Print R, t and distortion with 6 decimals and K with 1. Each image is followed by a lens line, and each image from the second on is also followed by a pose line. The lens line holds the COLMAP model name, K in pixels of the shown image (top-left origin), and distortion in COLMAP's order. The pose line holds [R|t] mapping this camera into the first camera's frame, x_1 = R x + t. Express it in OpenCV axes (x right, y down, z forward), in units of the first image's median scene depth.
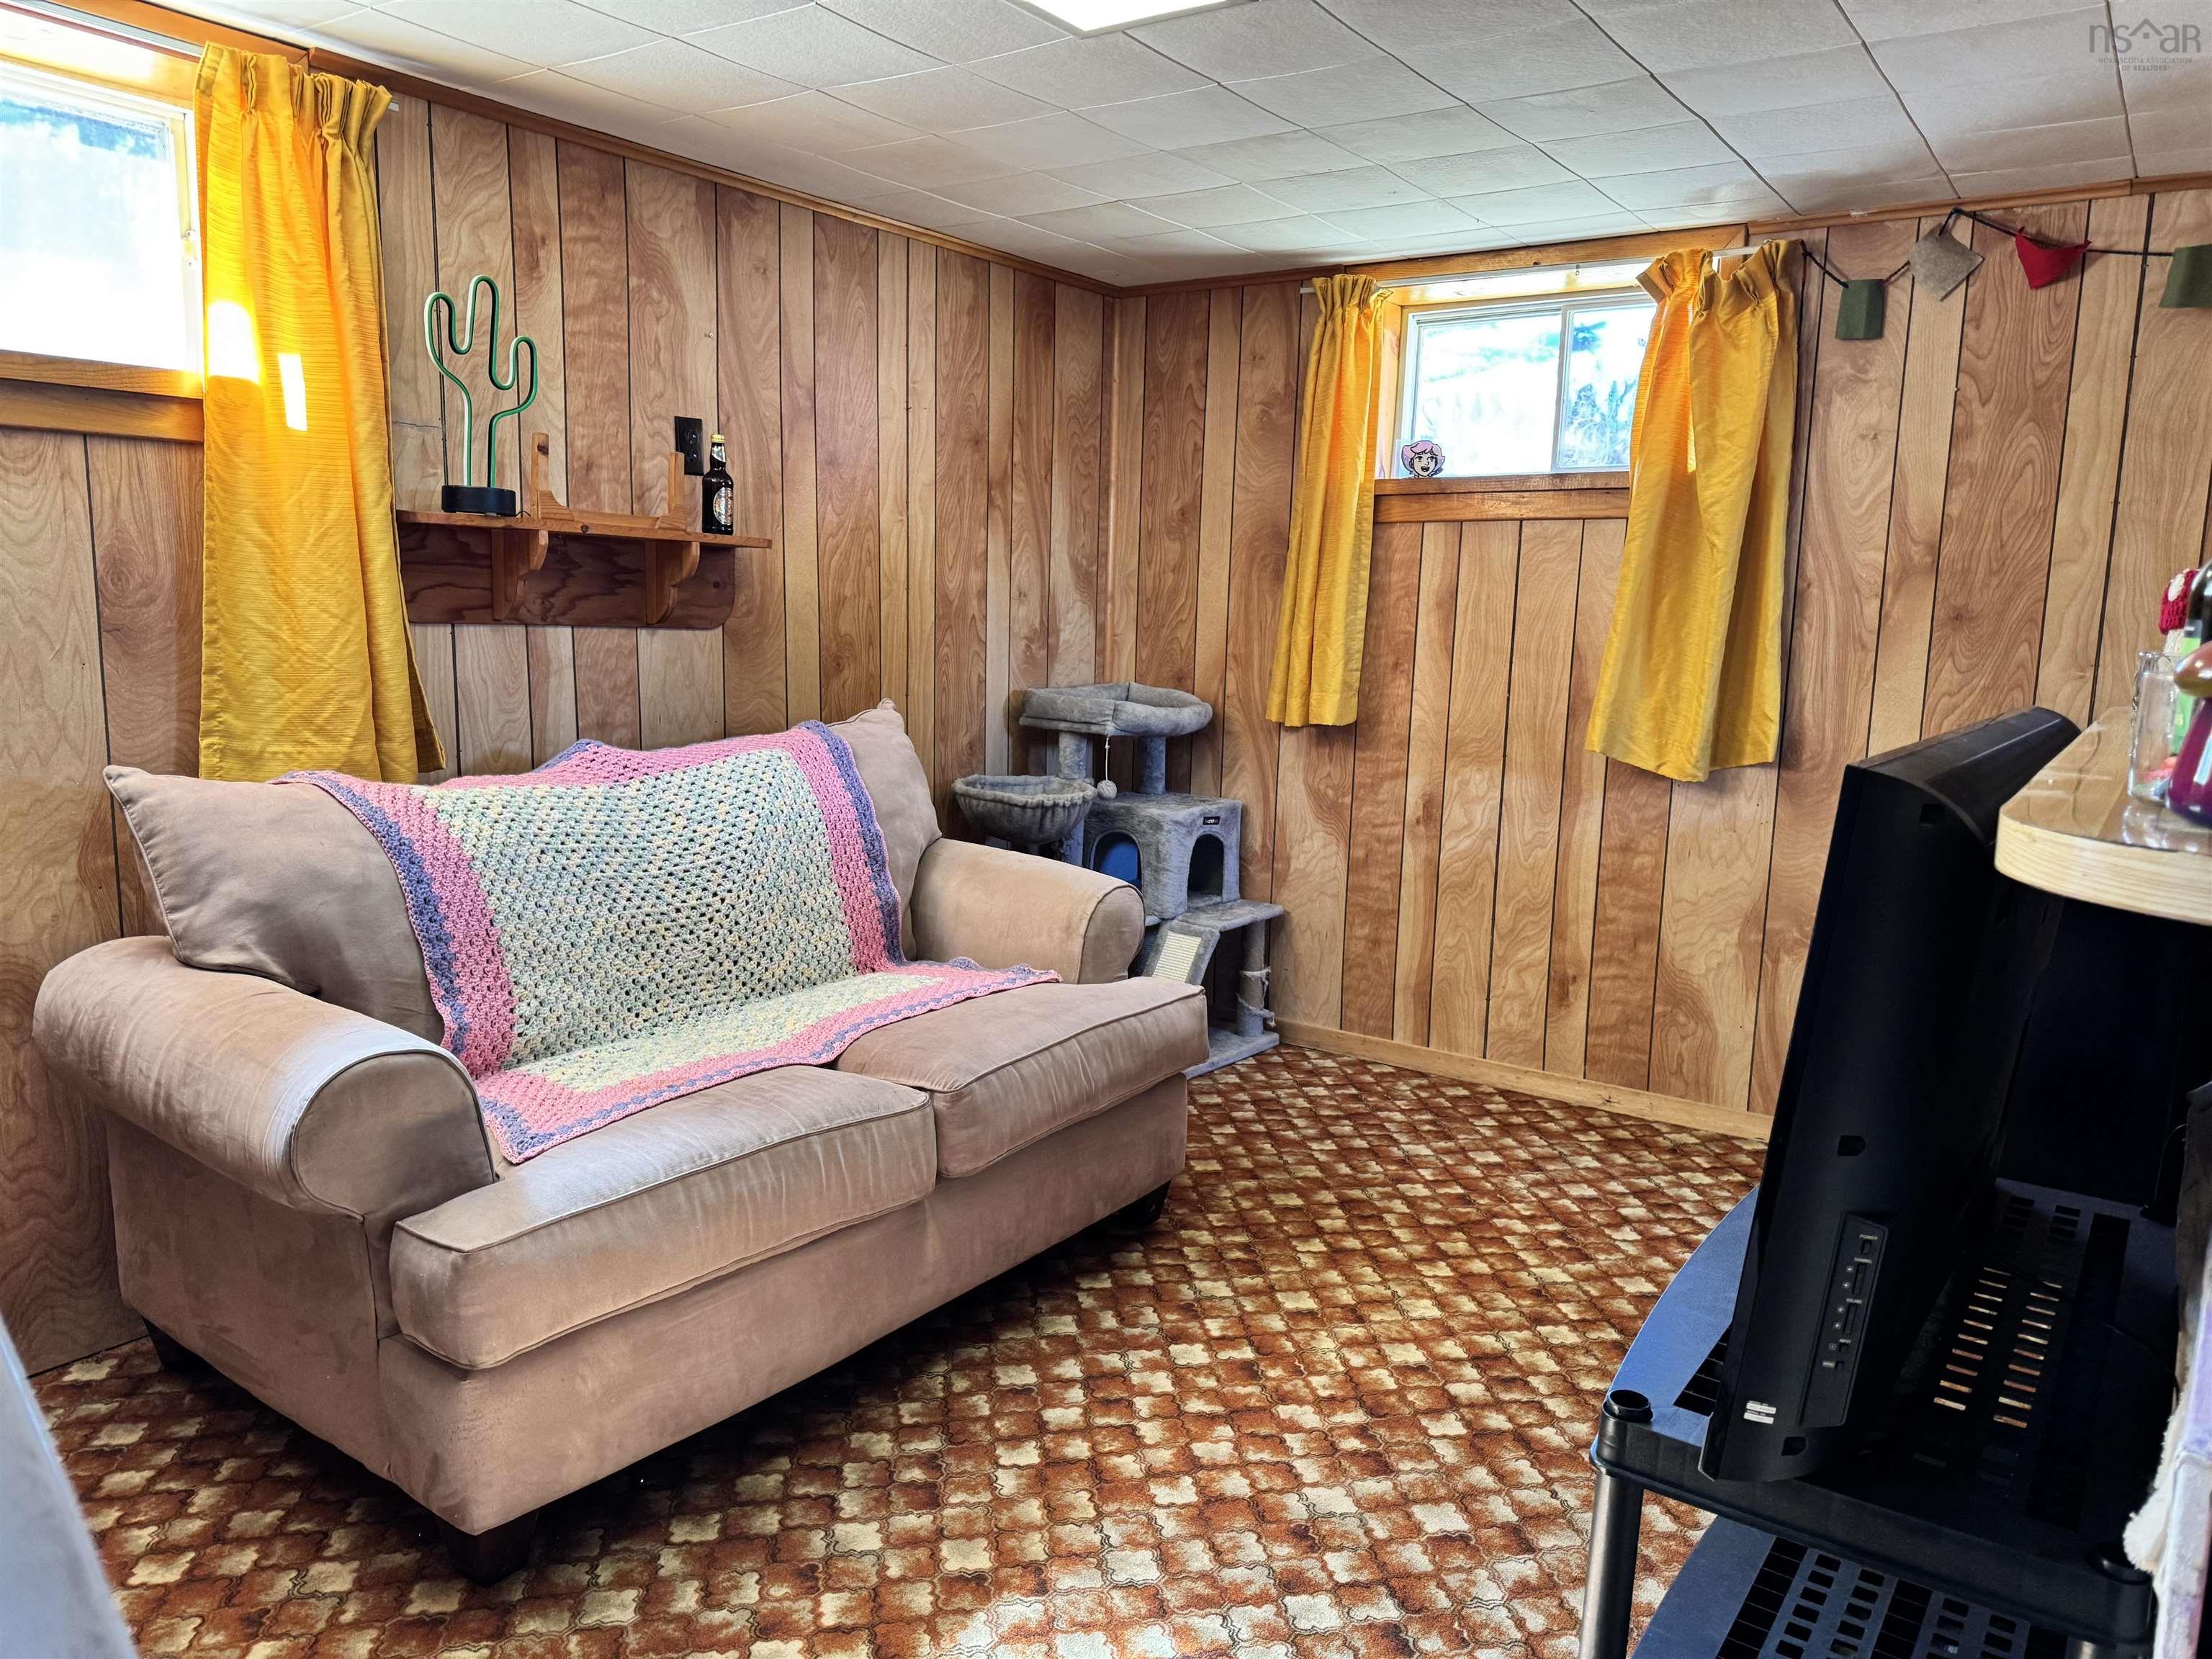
lens RADIAL K [[1573.3, 0, 1114.2], [0, 1573.3, 834.2], [0, 0, 1]] dist [0.067257, -0.073220]
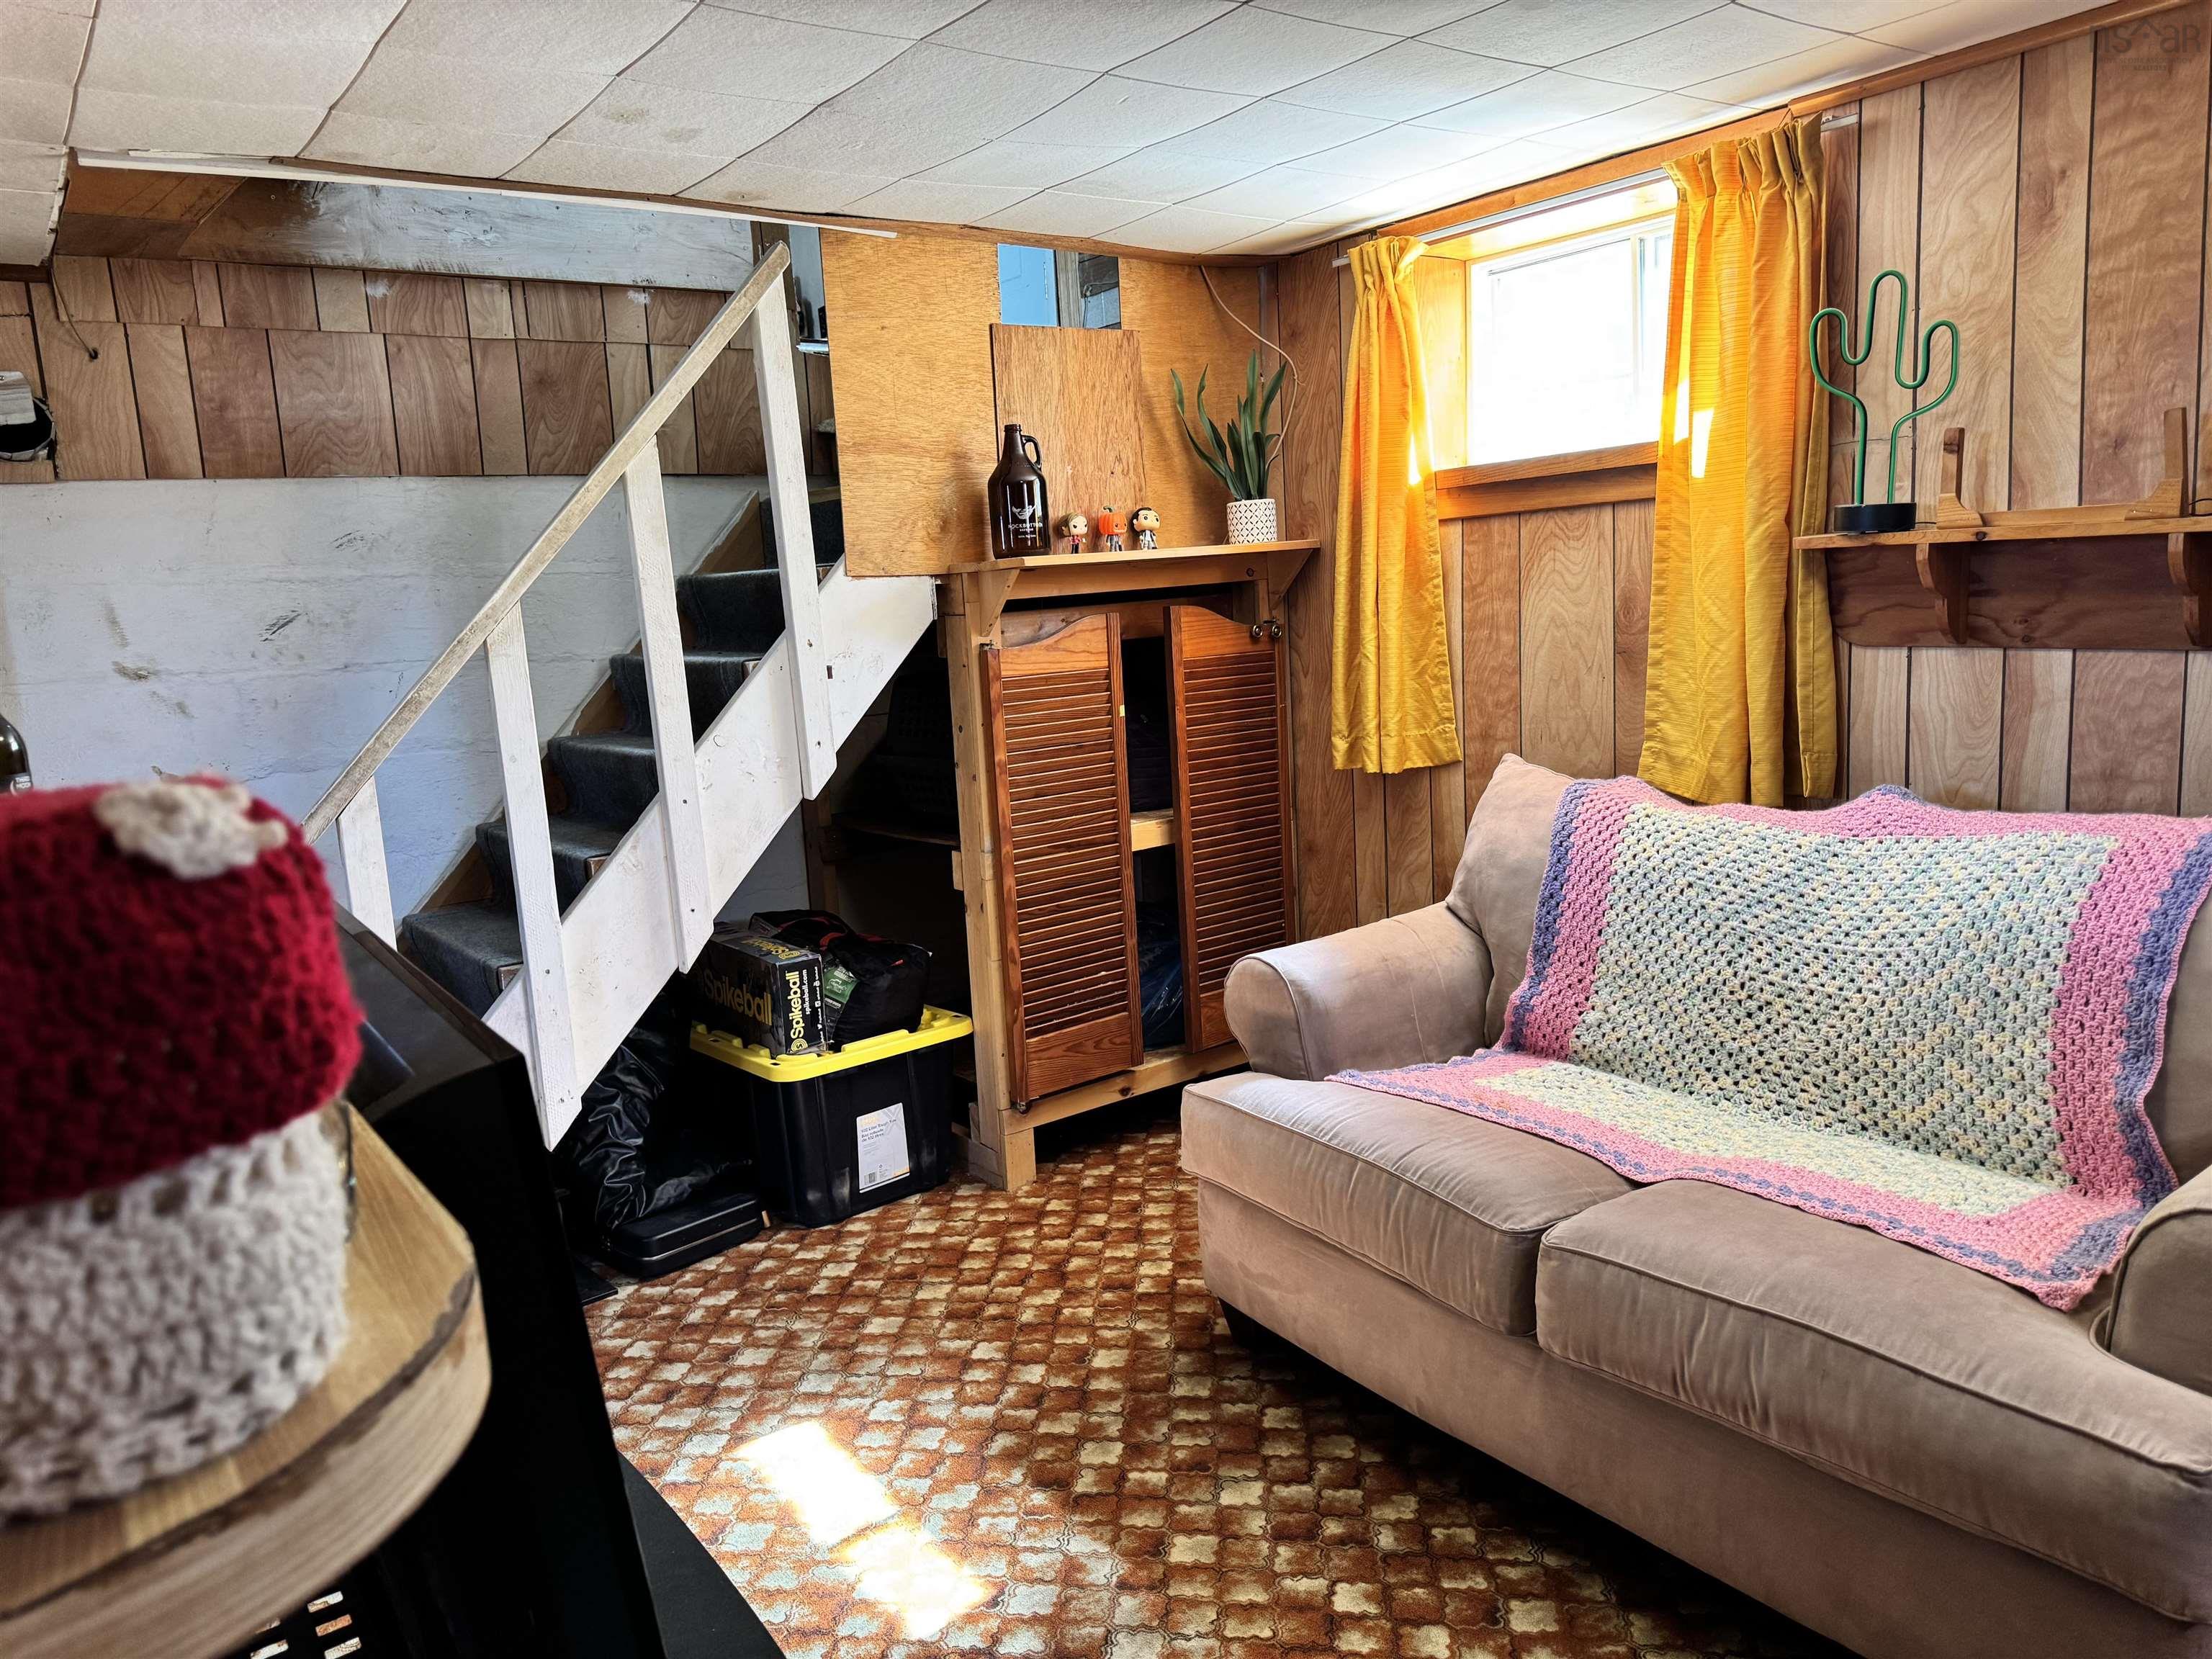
lens RADIAL K [[1573.3, 0, 1075.1], [0, 1573.3, 824.8], [0, 0, 1]] dist [0.067257, -0.073220]
pose [[-0.333491, 0.133785, -0.933212, 0.660398], [-0.098003, 0.979597, 0.175457, -0.155140], [0.937646, 0.149971, -0.313575, 0.905584]]
